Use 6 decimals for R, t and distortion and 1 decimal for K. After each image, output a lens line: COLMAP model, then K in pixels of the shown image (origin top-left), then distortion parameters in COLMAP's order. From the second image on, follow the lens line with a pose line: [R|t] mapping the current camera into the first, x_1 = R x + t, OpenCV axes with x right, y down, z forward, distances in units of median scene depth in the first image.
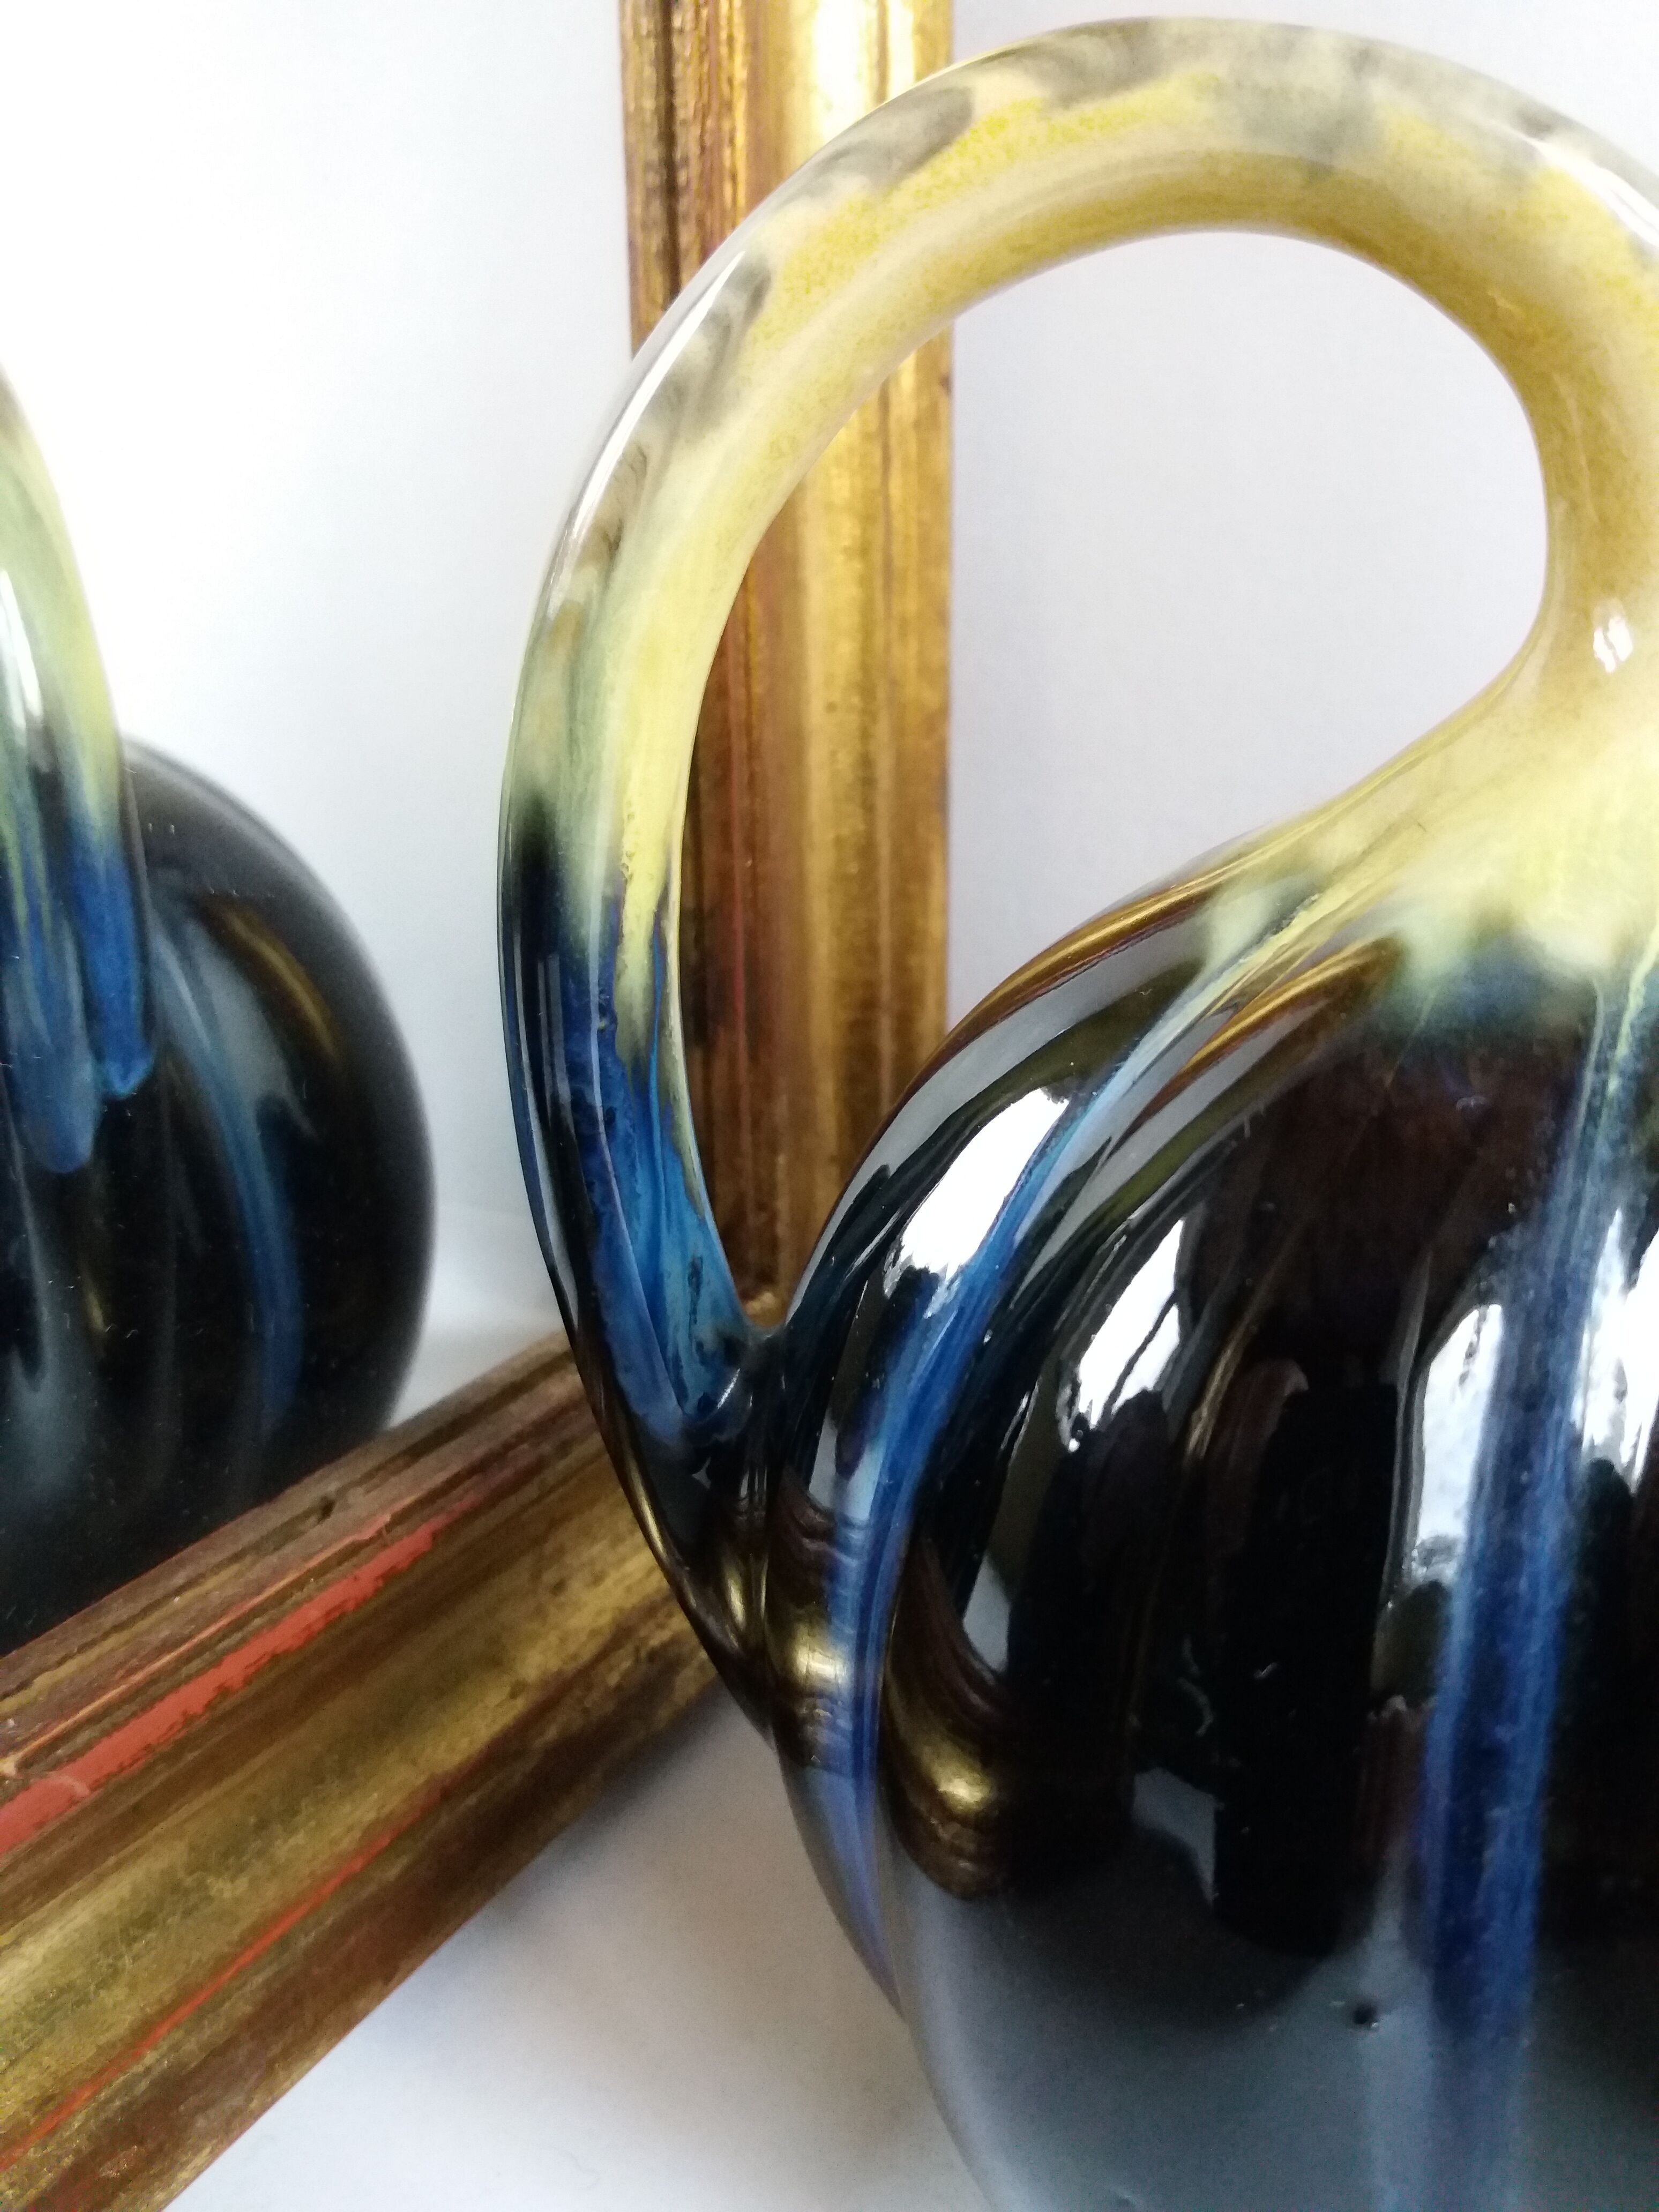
lens RADIAL K [[2122.9, 0, 808.0], [0, 2122.9, 1115.4], [0, 0, 1]] dist [0.014339, -0.041679]
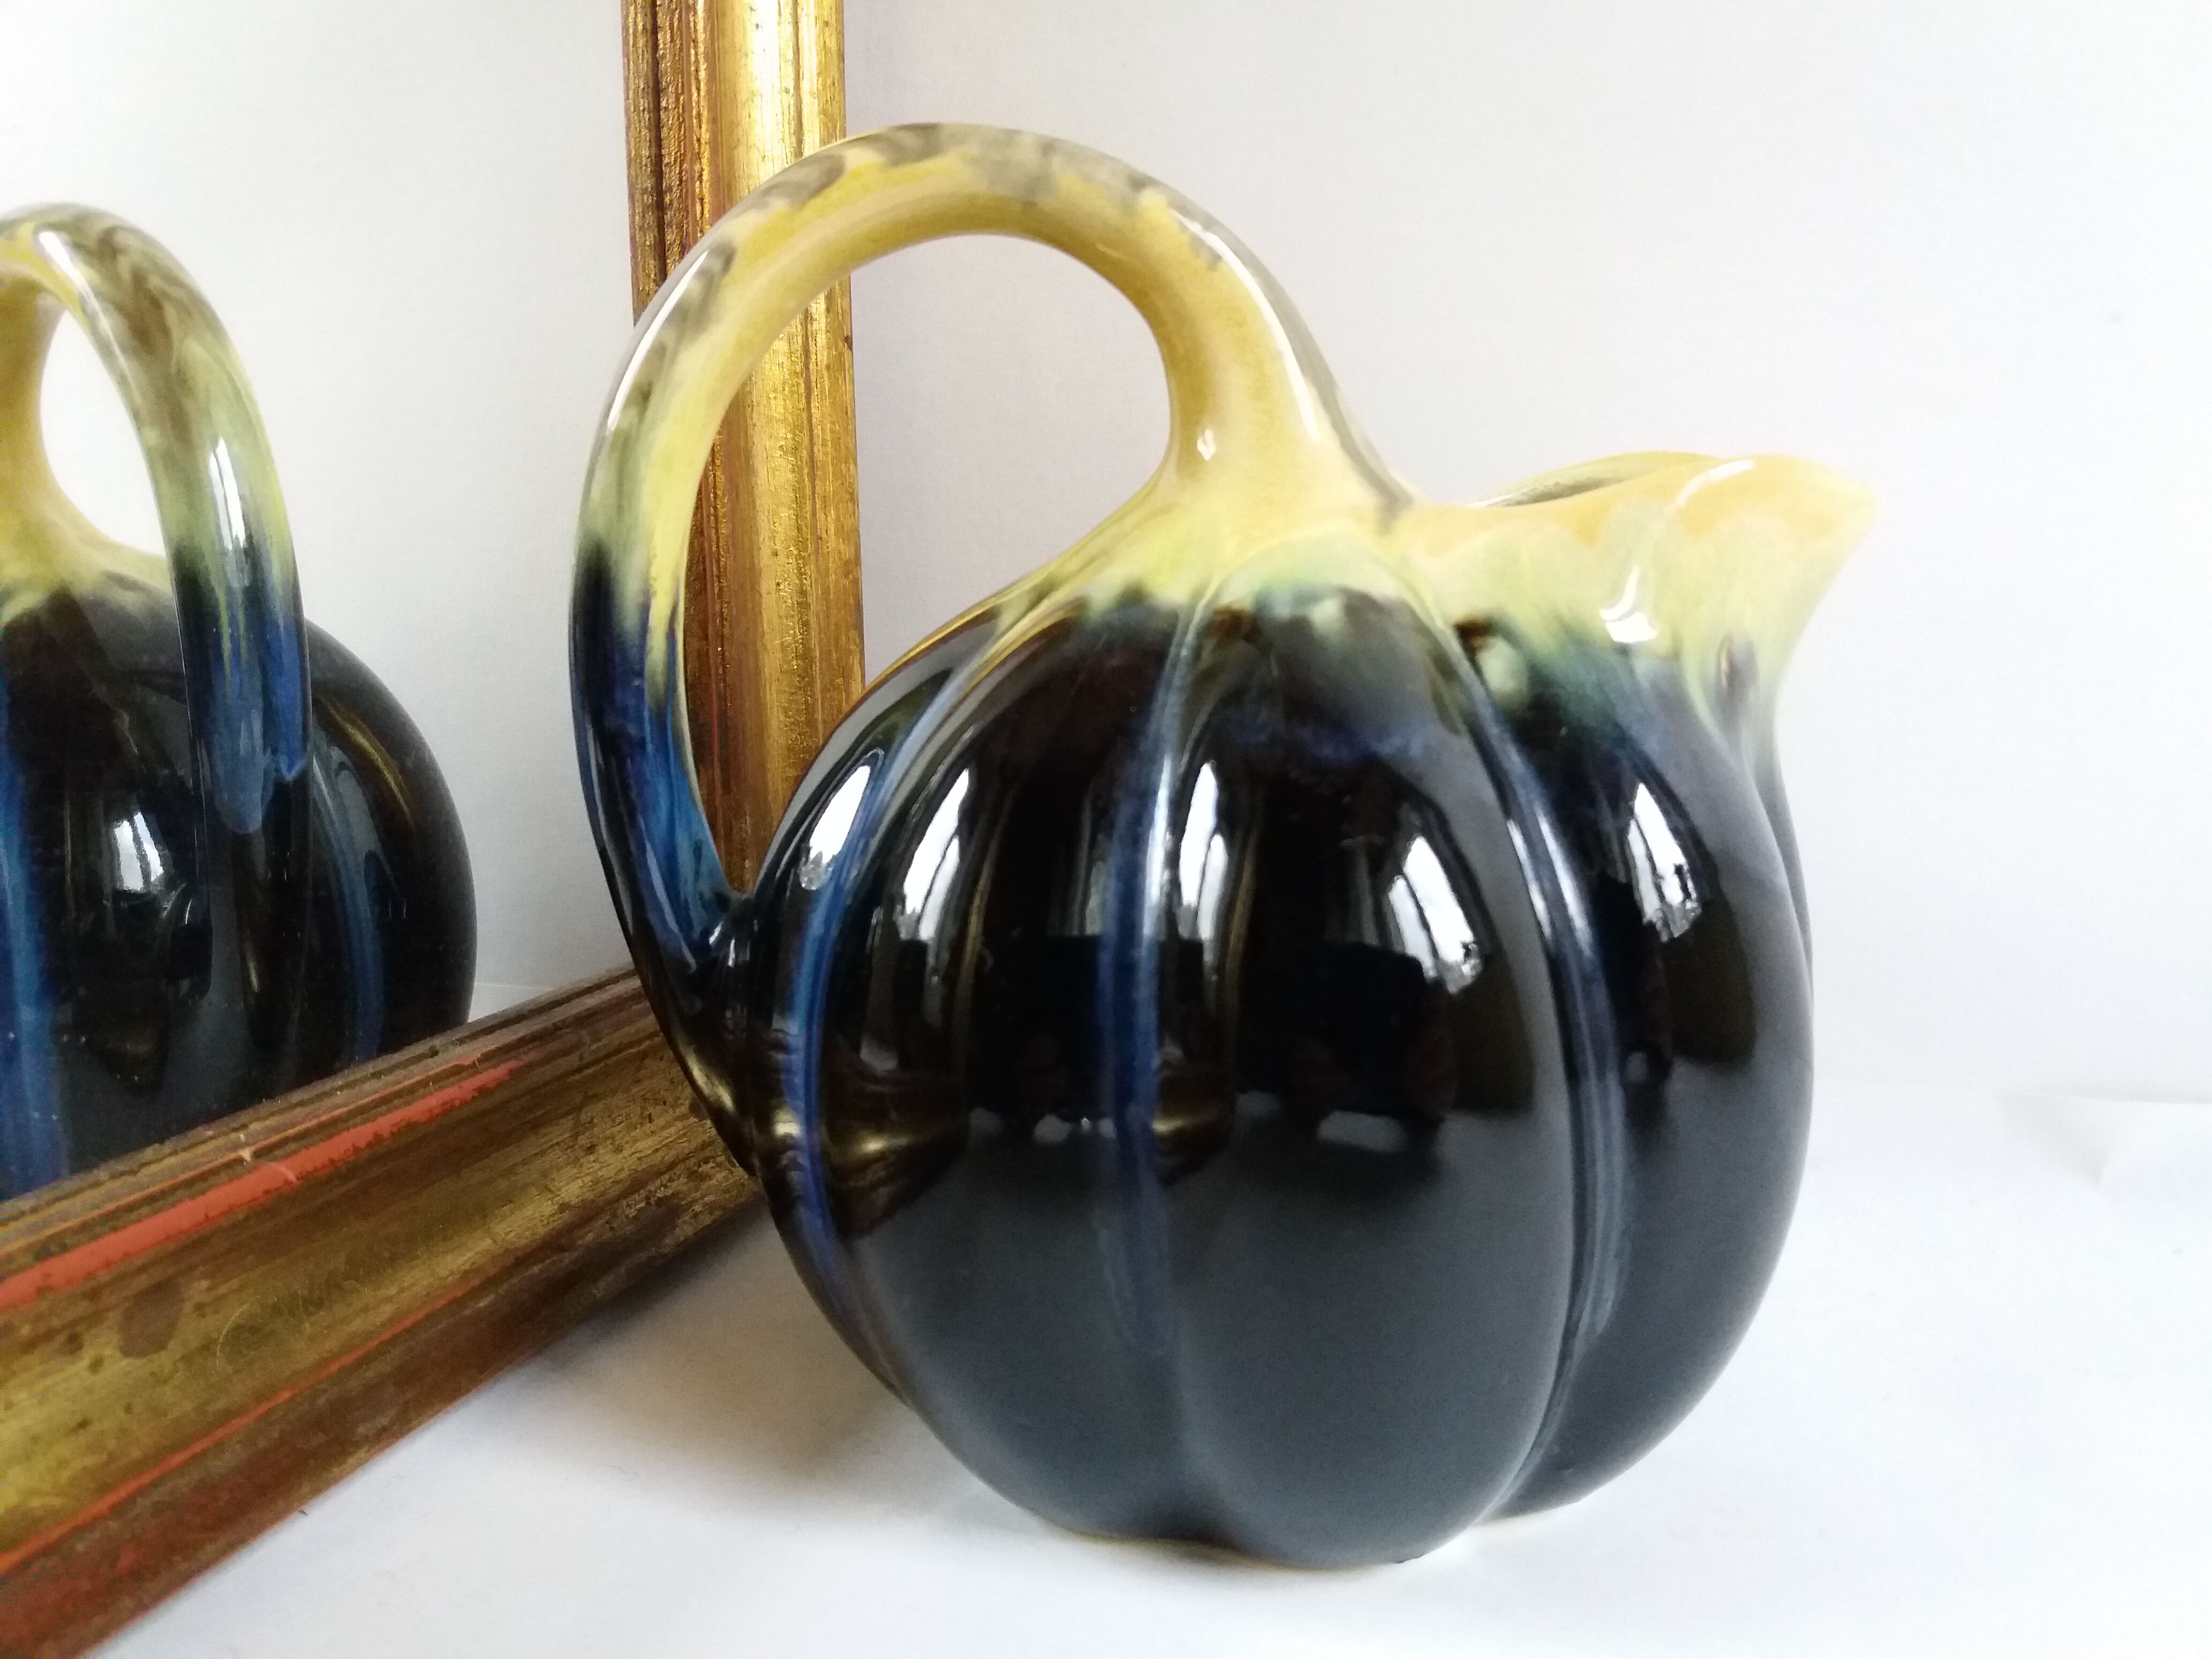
lens RADIAL K [[2122.9, 0, 1164.6], [0, 2122.9, 810.6], [0, 0, 1]] dist [0.014339, -0.041679]
pose [[0.981601, -0.019346, 0.189963, -0.008145], [0.046651, 0.989004, -0.140340, 0.244453], [-0.185159, 0.146620, 0.971709, -0.529543]]
